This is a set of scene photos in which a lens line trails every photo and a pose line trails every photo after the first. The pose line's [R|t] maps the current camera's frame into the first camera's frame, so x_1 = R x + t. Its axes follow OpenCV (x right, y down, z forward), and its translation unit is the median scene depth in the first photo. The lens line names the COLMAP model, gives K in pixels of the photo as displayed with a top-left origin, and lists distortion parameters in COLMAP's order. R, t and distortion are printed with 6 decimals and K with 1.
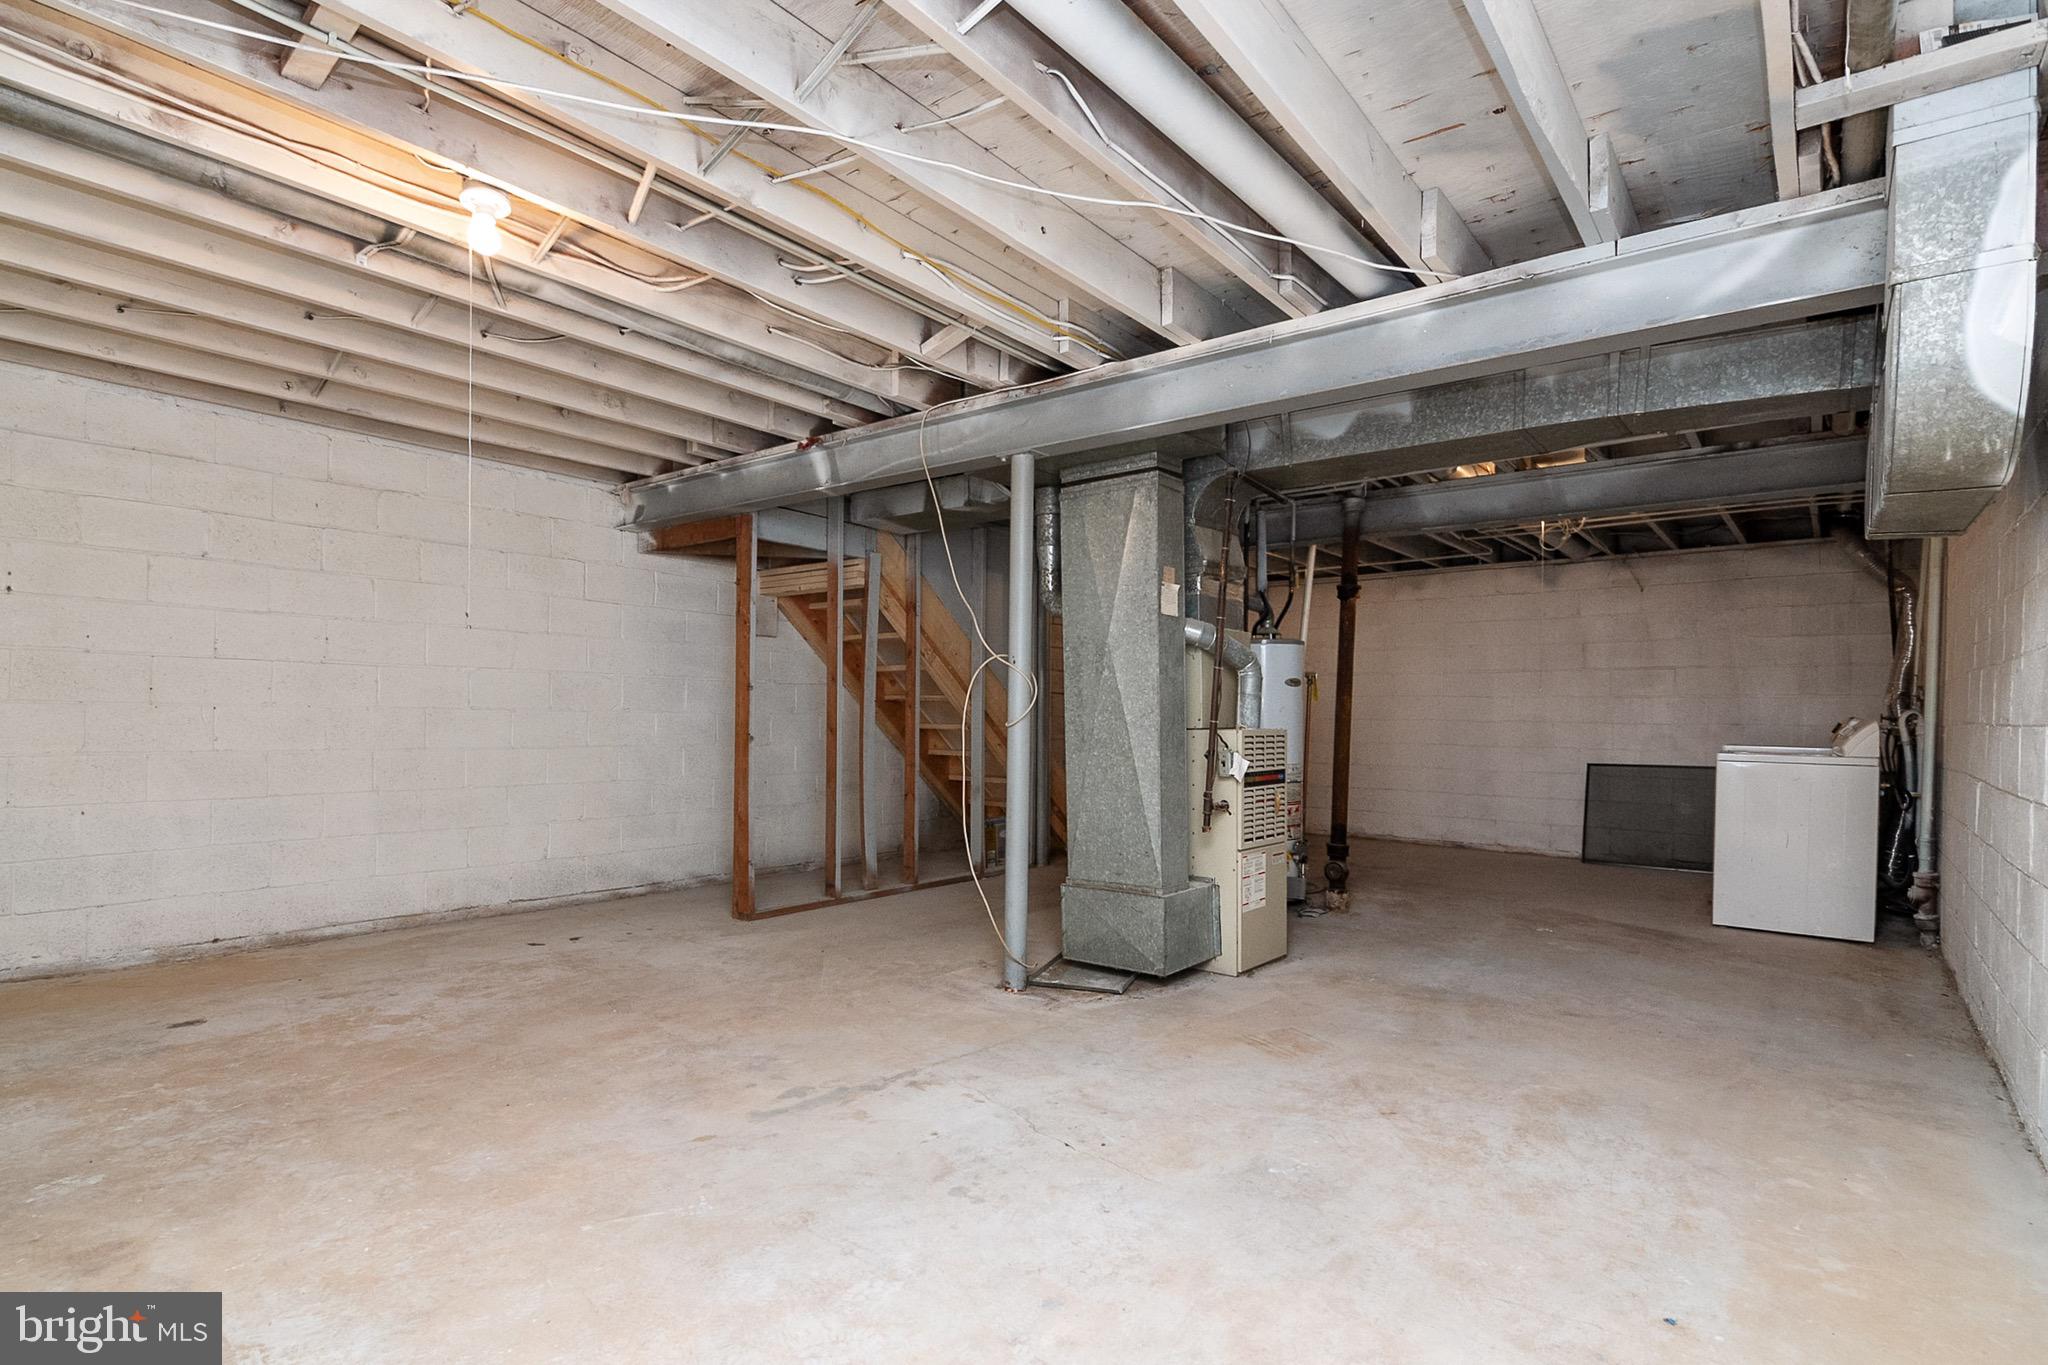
lens RADIAL K [[990.9, 0, 1016.5], [0, 990.9, 700.7], [0, 0, 1]] dist [0.015975, -0.011146]
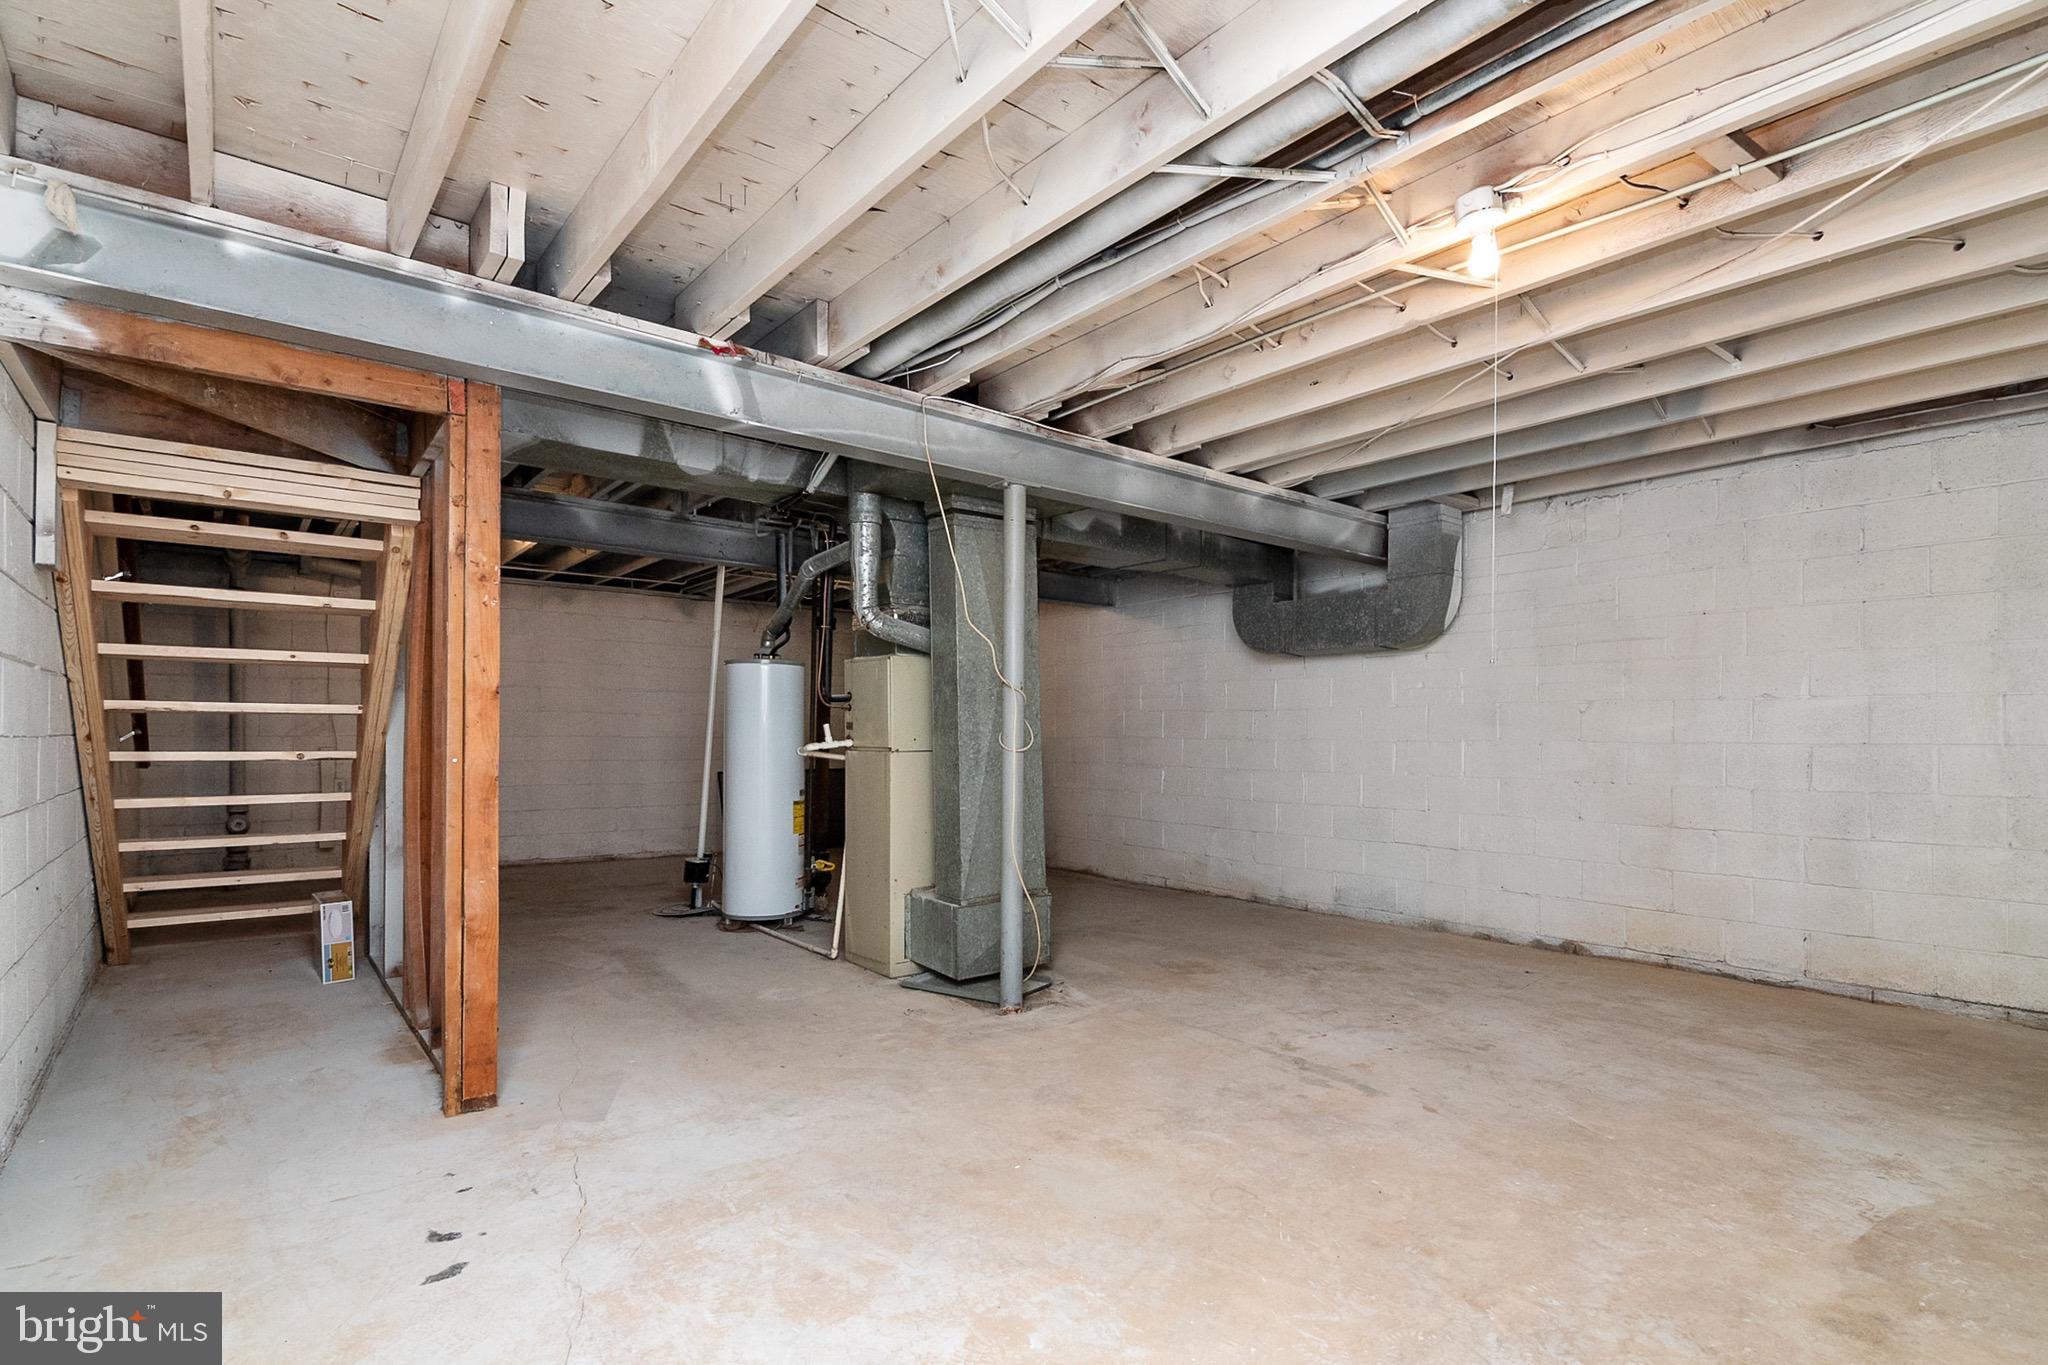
lens RADIAL K [[990.9, 0, 1016.5], [0, 990.9, 700.7], [0, 0, 1]] dist [0.015975, -0.011146]
pose [[0.237709, 0.026969, 0.970962, -1.083336], [-0.017562, 0.999570, -0.023464, -0.000969], [-0.971178, -0.011475, 0.238081, 0.827667]]
